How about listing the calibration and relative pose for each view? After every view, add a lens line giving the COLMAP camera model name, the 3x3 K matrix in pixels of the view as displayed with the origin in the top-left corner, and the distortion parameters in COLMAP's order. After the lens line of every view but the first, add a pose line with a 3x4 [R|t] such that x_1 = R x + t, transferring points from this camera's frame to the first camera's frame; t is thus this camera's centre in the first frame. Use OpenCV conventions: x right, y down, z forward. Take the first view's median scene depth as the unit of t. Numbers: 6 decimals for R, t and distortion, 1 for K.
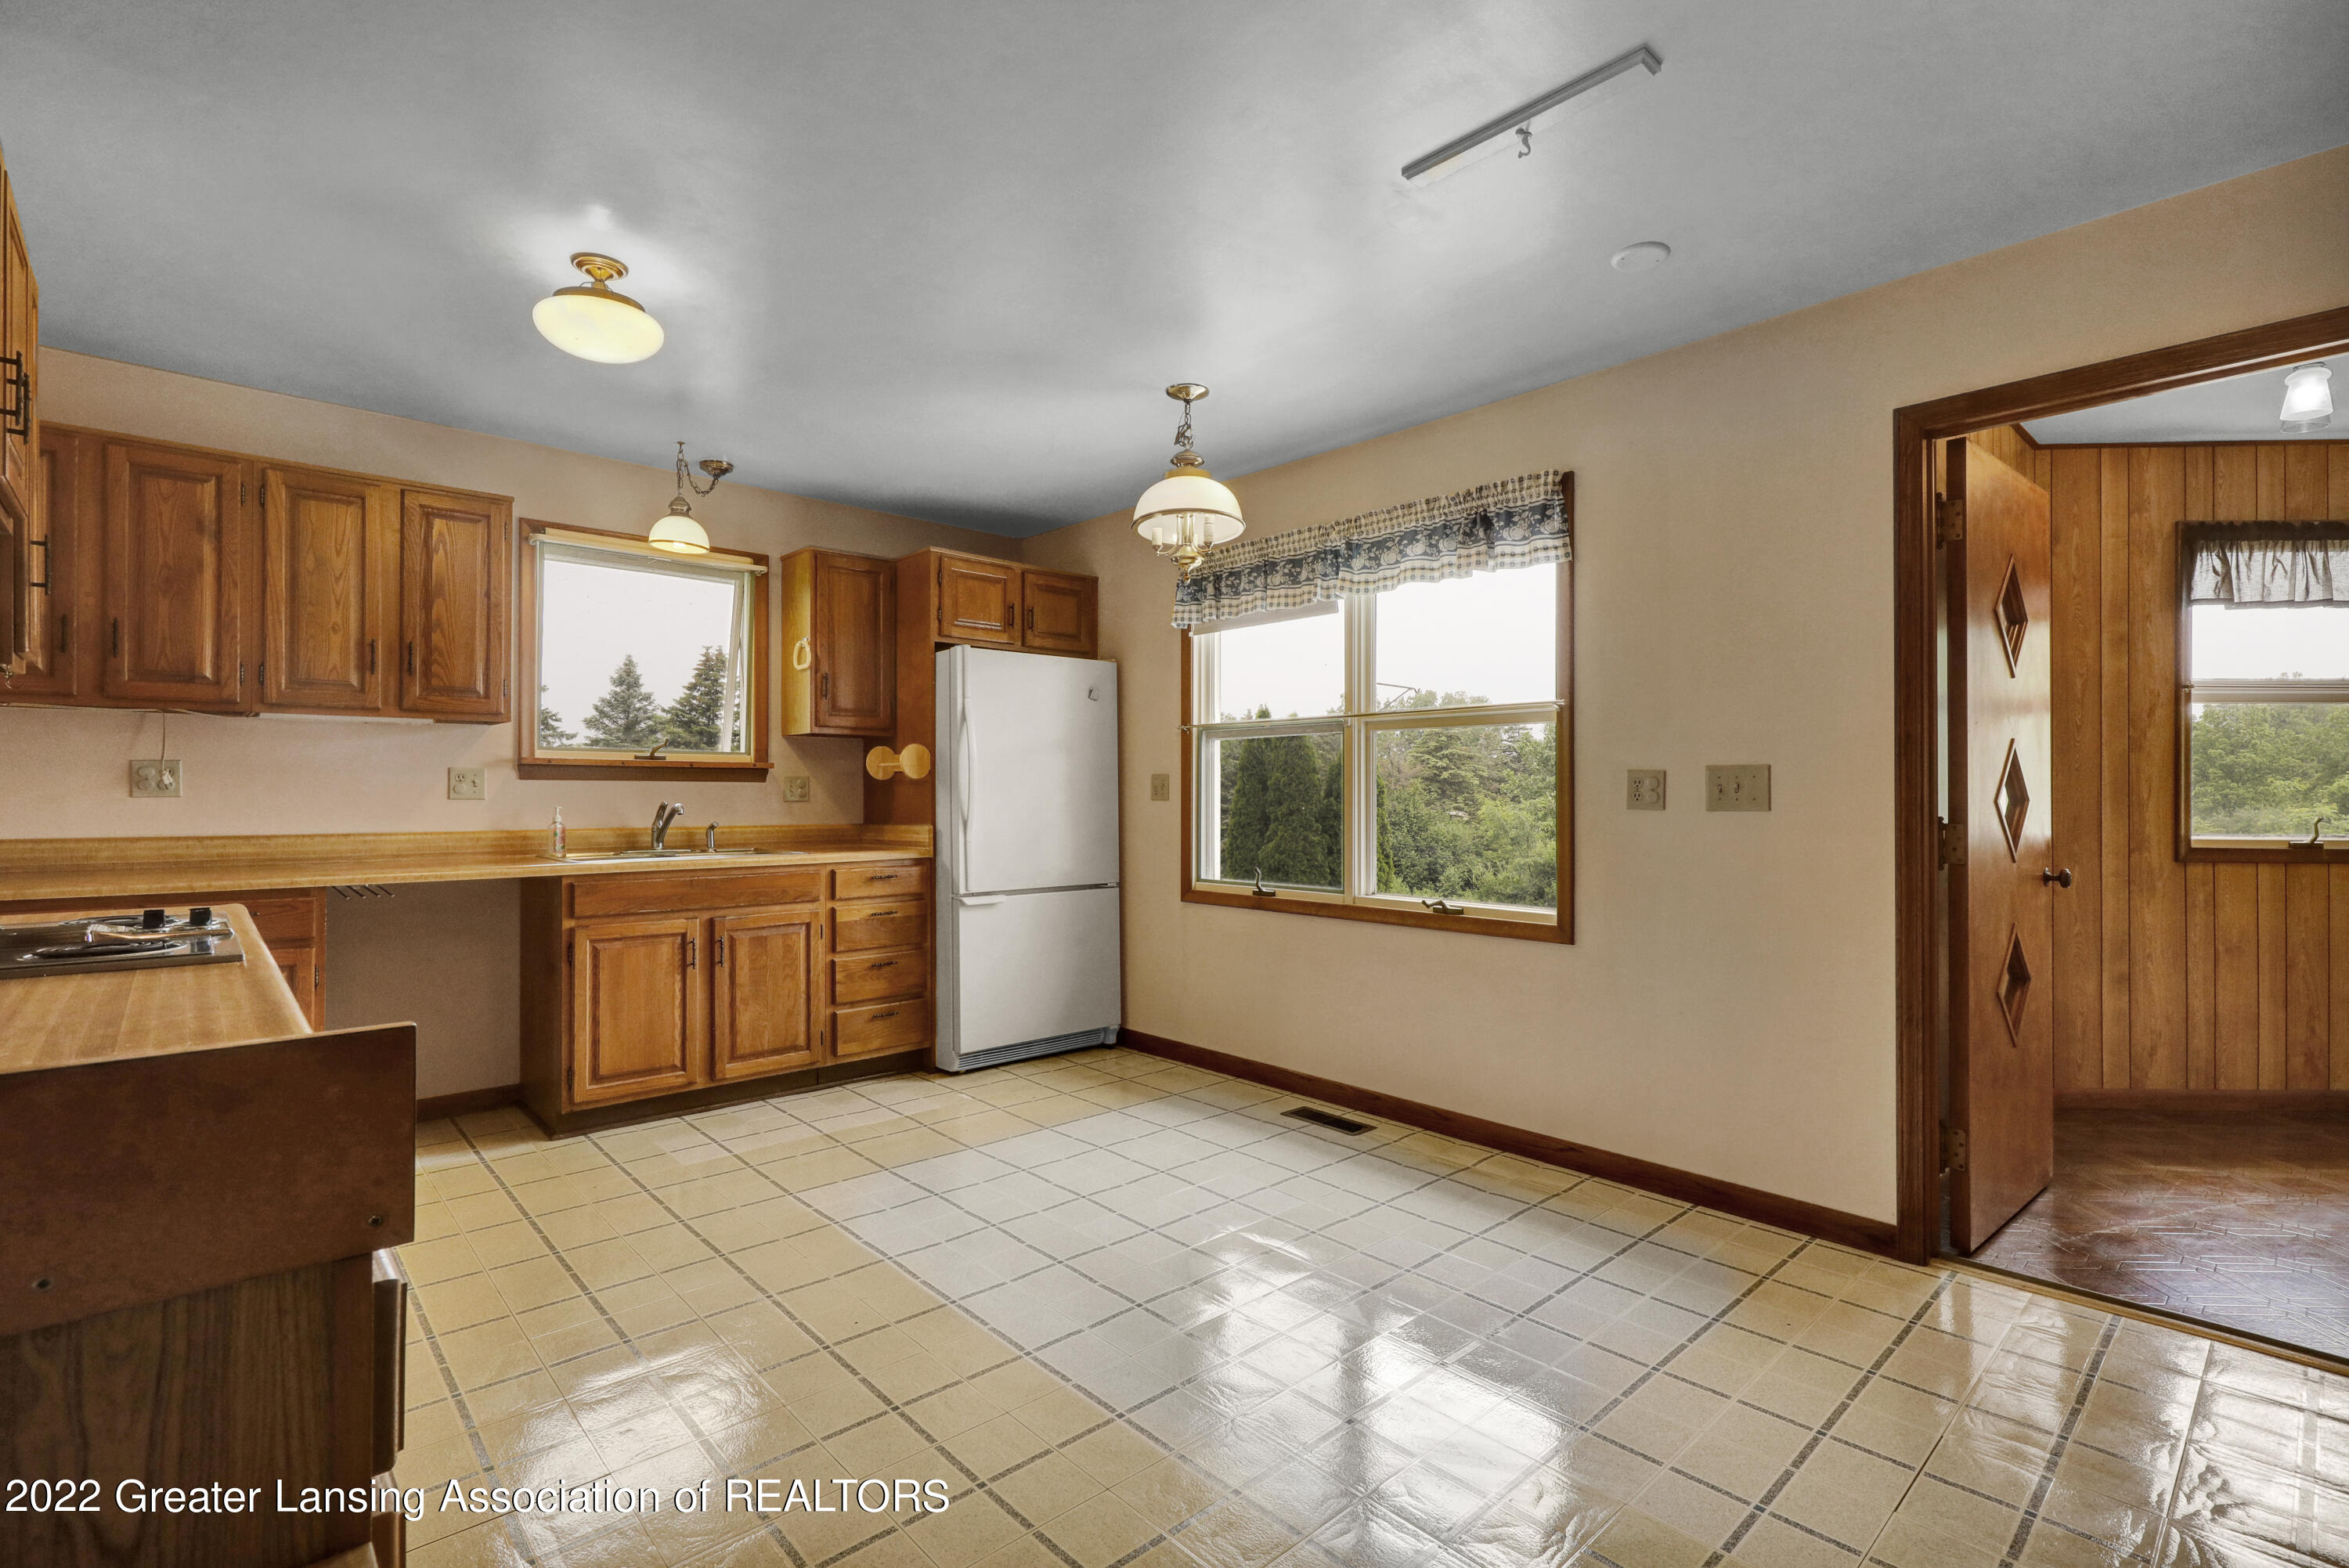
lens RADIAL K [[1077.8, 0, 1170.4], [0, 1077.8, 782.9], [0, 0, 1]] dist [-0.000868, -0.000030]
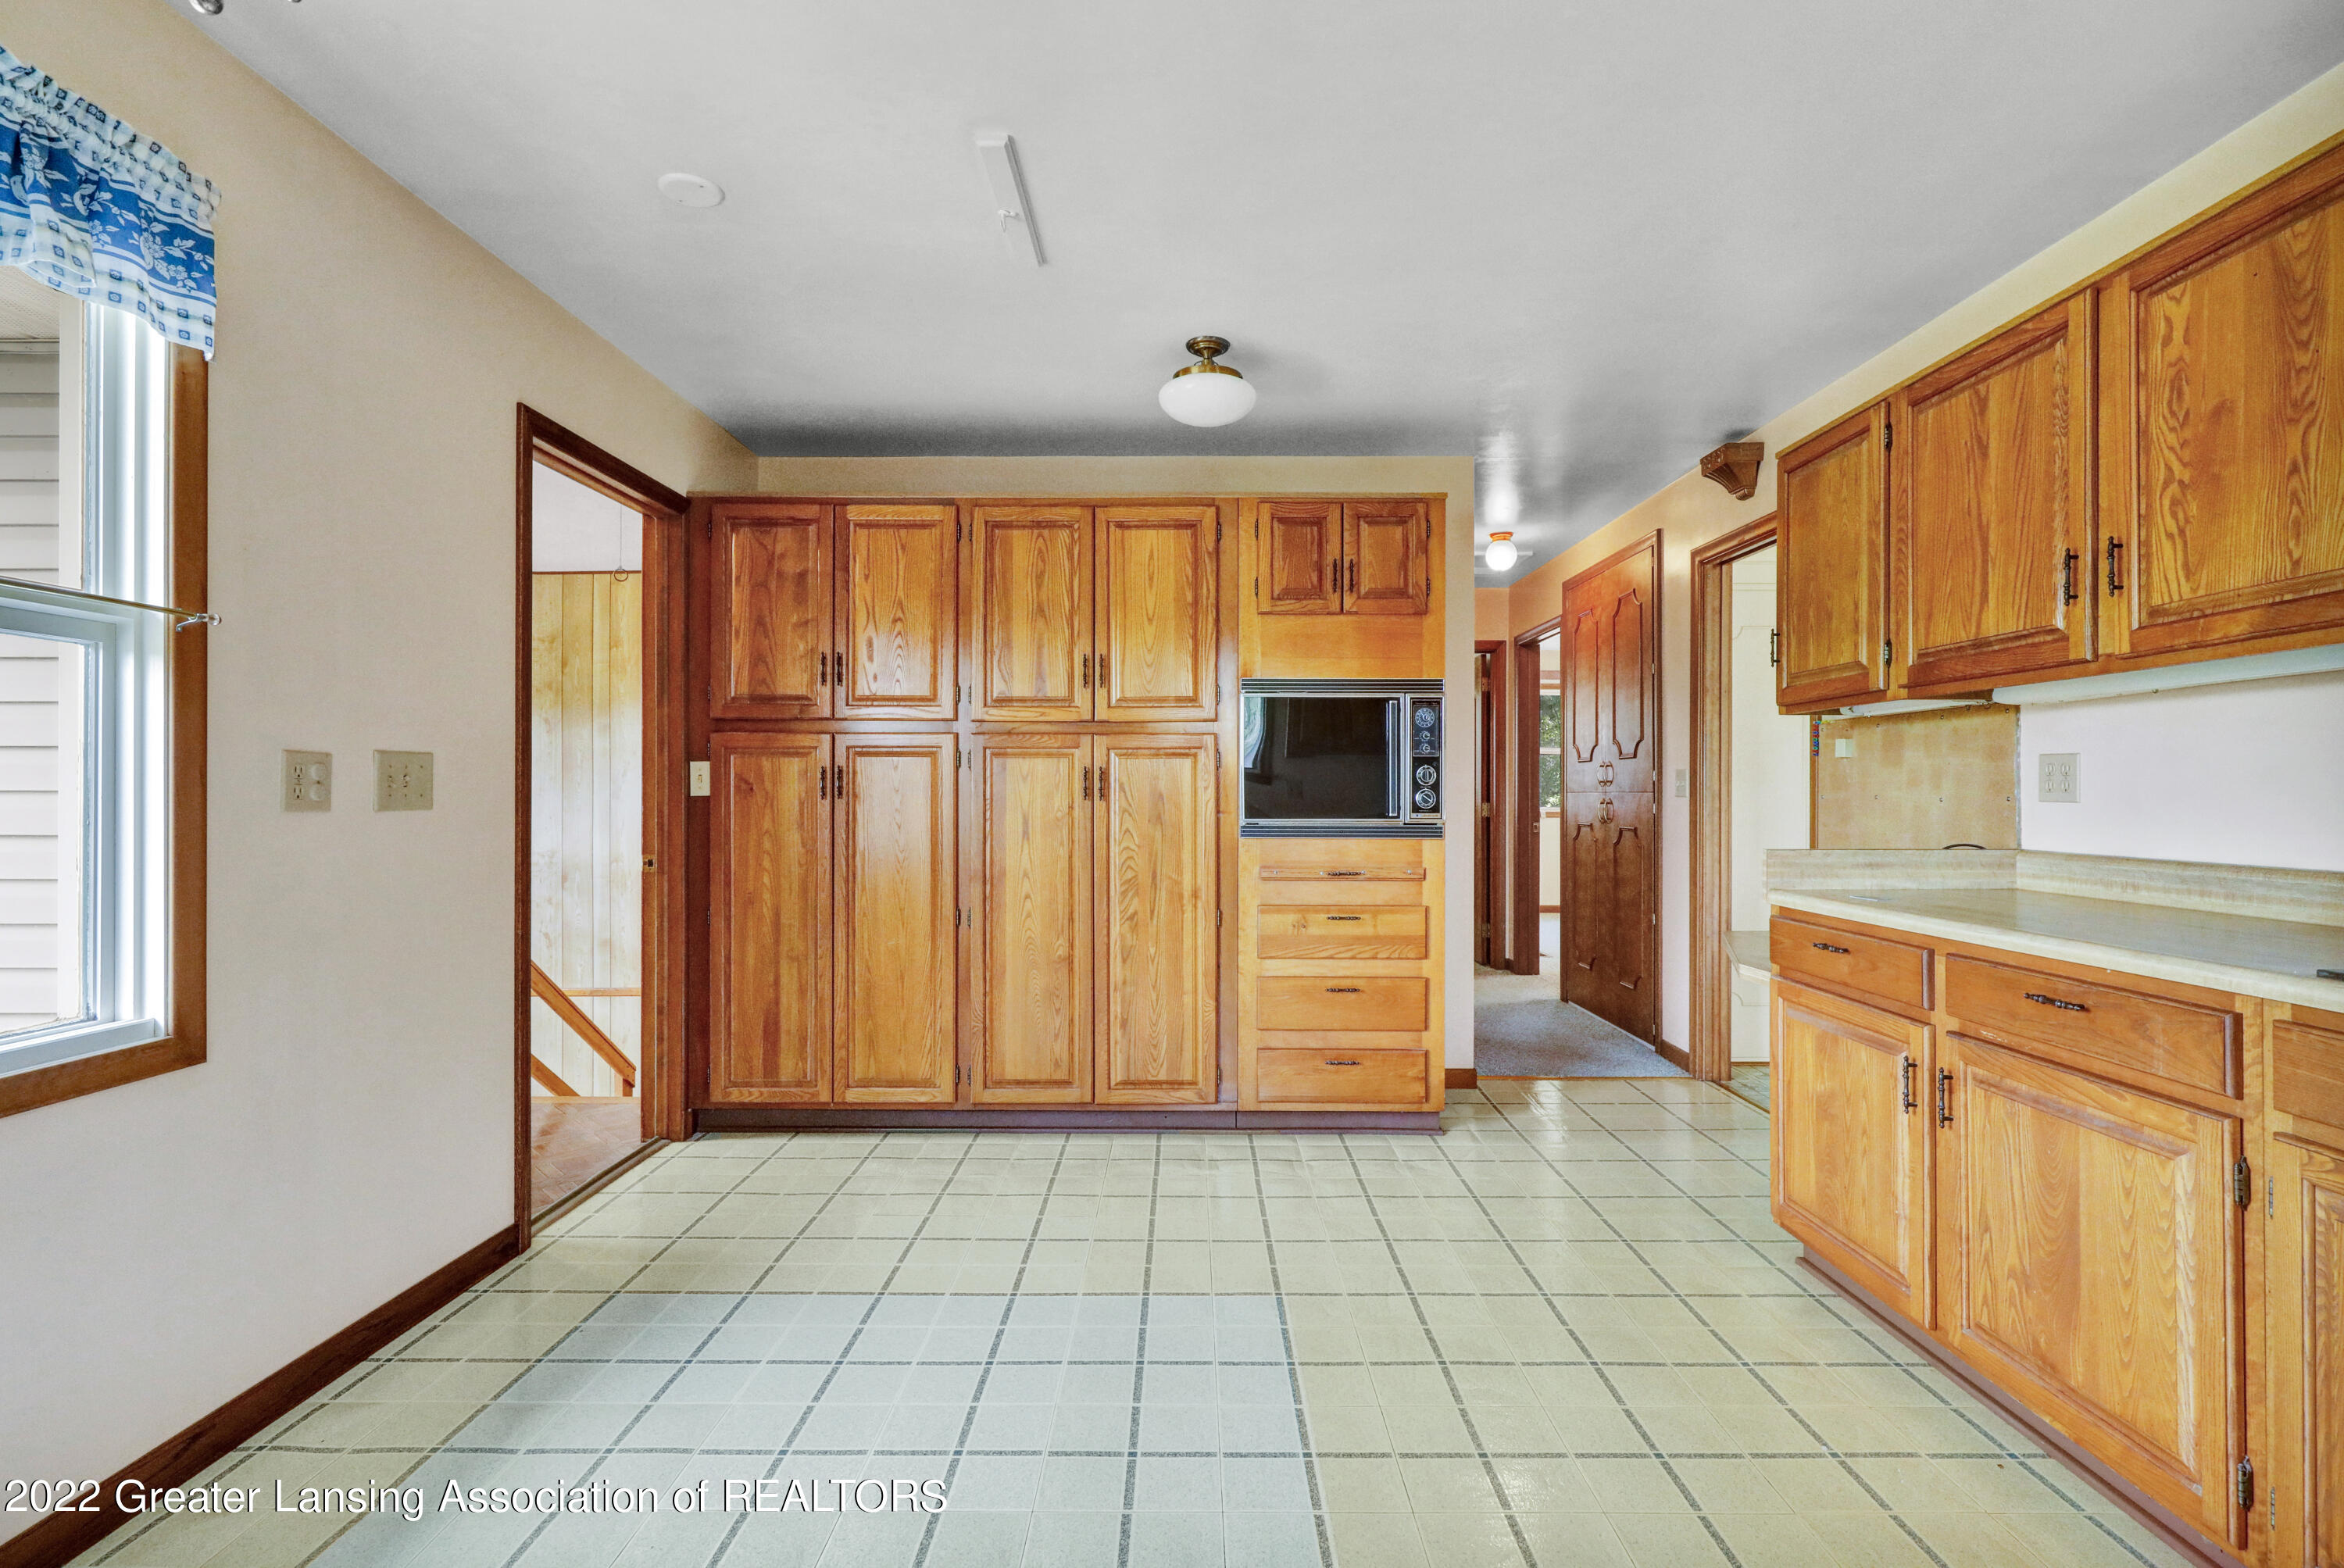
lens RADIAL K [[1075.6, 0, 1169.1], [0, 1075.6, 788.0], [0, 0, 1]] dist [-0.000868, -0.000030]
pose [[-0.724159, 0.003140, 0.689626, -0.274444], [-0.002950, 0.999966, -0.007651, 0.009813], [-0.689627, -0.007575, -0.724125, 0.802857]]
